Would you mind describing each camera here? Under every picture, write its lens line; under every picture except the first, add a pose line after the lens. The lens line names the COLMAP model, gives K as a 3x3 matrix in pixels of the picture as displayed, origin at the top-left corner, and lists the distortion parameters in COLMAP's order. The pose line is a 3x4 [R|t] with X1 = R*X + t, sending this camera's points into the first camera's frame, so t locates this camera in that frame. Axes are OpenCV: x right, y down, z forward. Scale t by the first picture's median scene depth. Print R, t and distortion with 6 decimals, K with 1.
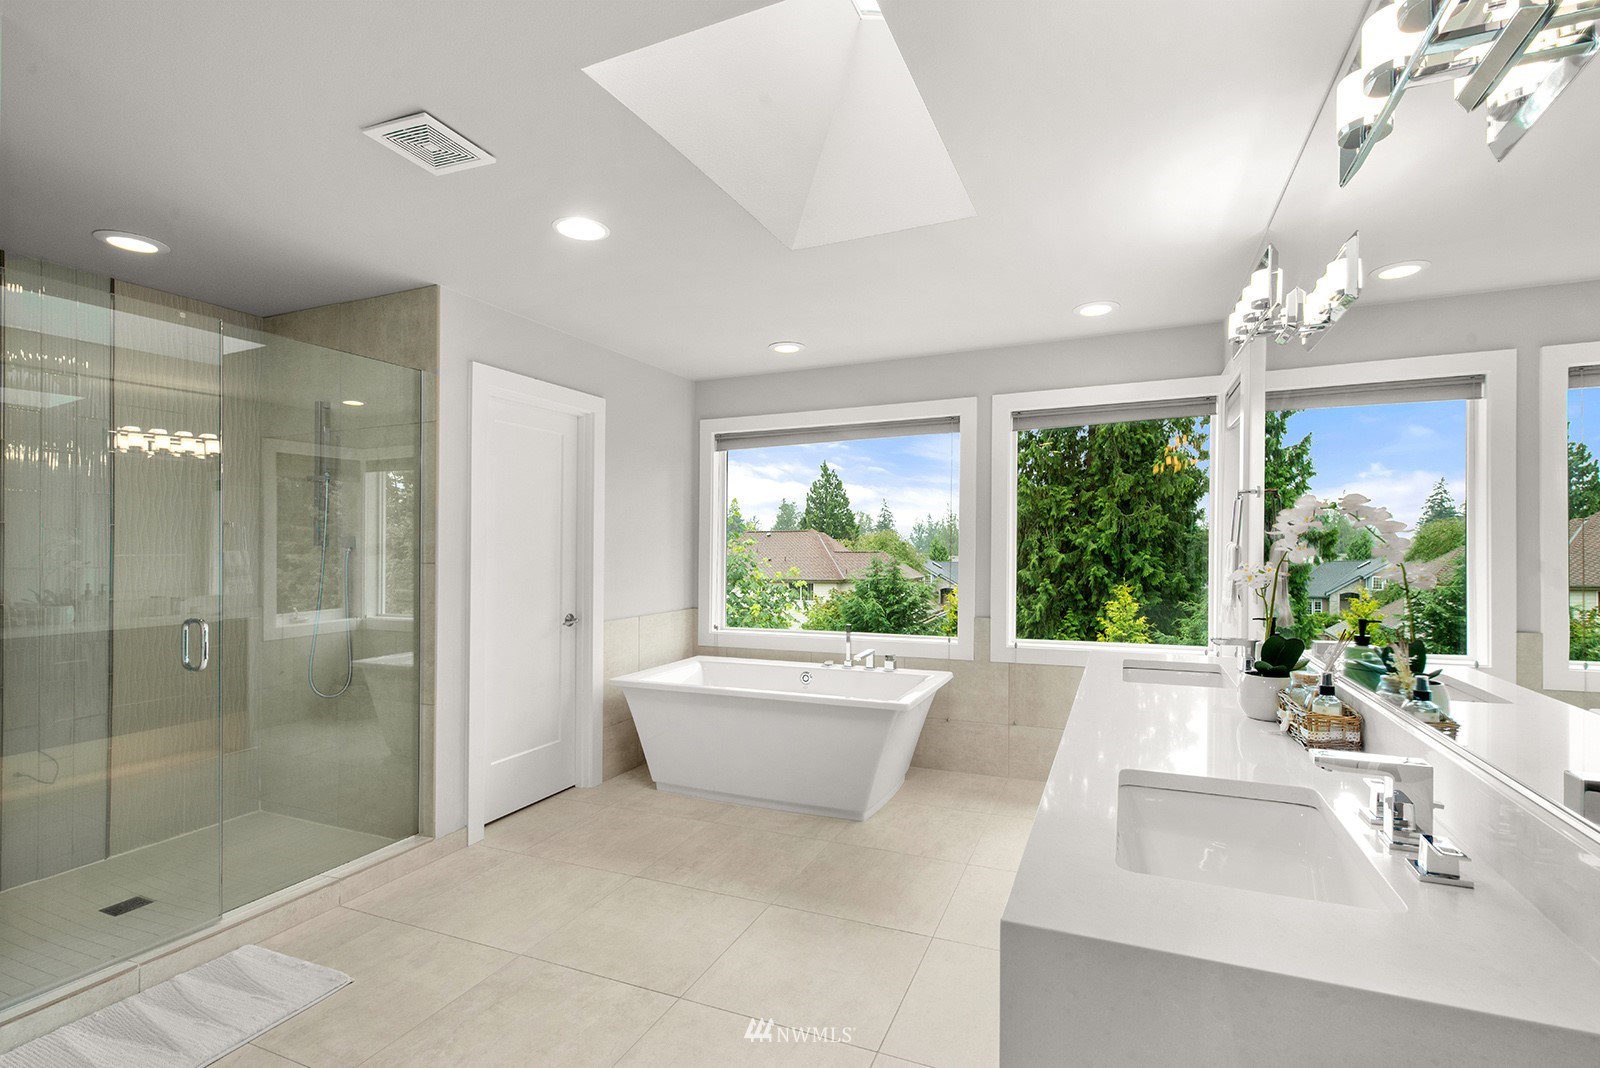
lens RADIAL K [[742.4, 0, 798.0], [0, 742.4, 545.2], [0, 0, 1]] dist [0.000715, -0.001379]
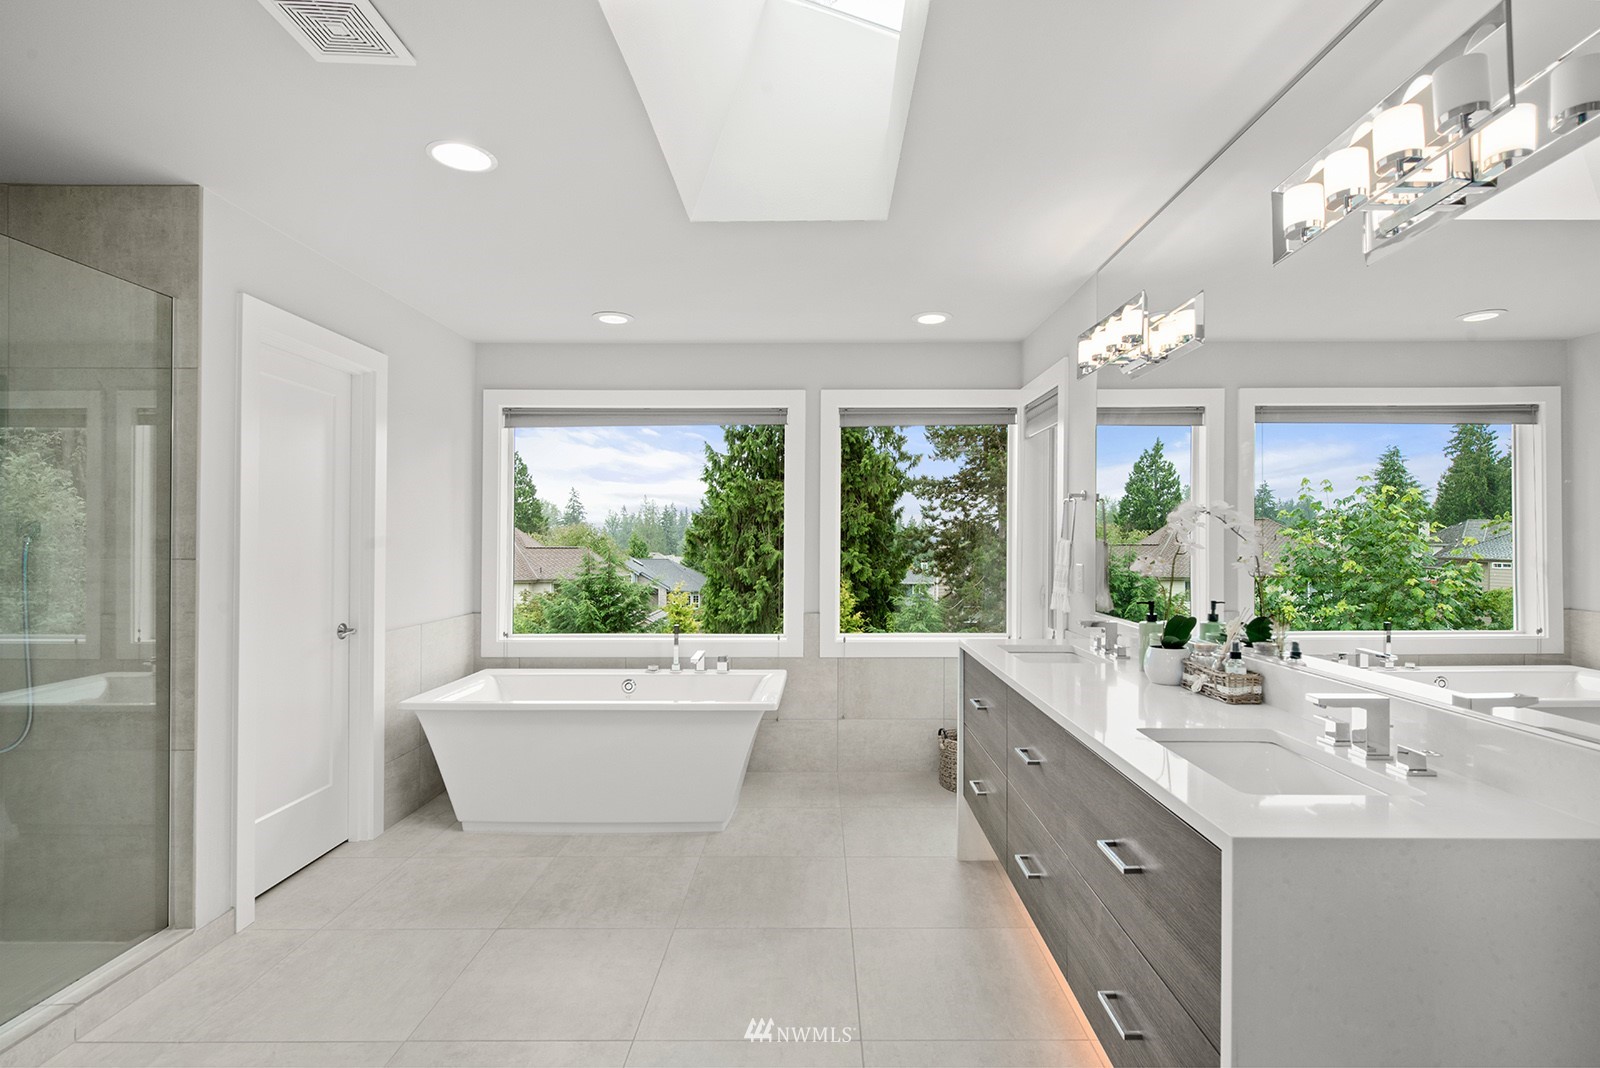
lens RADIAL K [[819.6, 0, 797.1], [0, 819.6, 538.3], [0, 0, 1]] dist [-0.001147, -0.001489]
pose [[0.916289, 0.008195, 0.400434, -0.211750], [-0.006887, 0.999965, -0.004705, 0.002732], [-0.400459, 0.001553, 0.916314, 0.006155]]
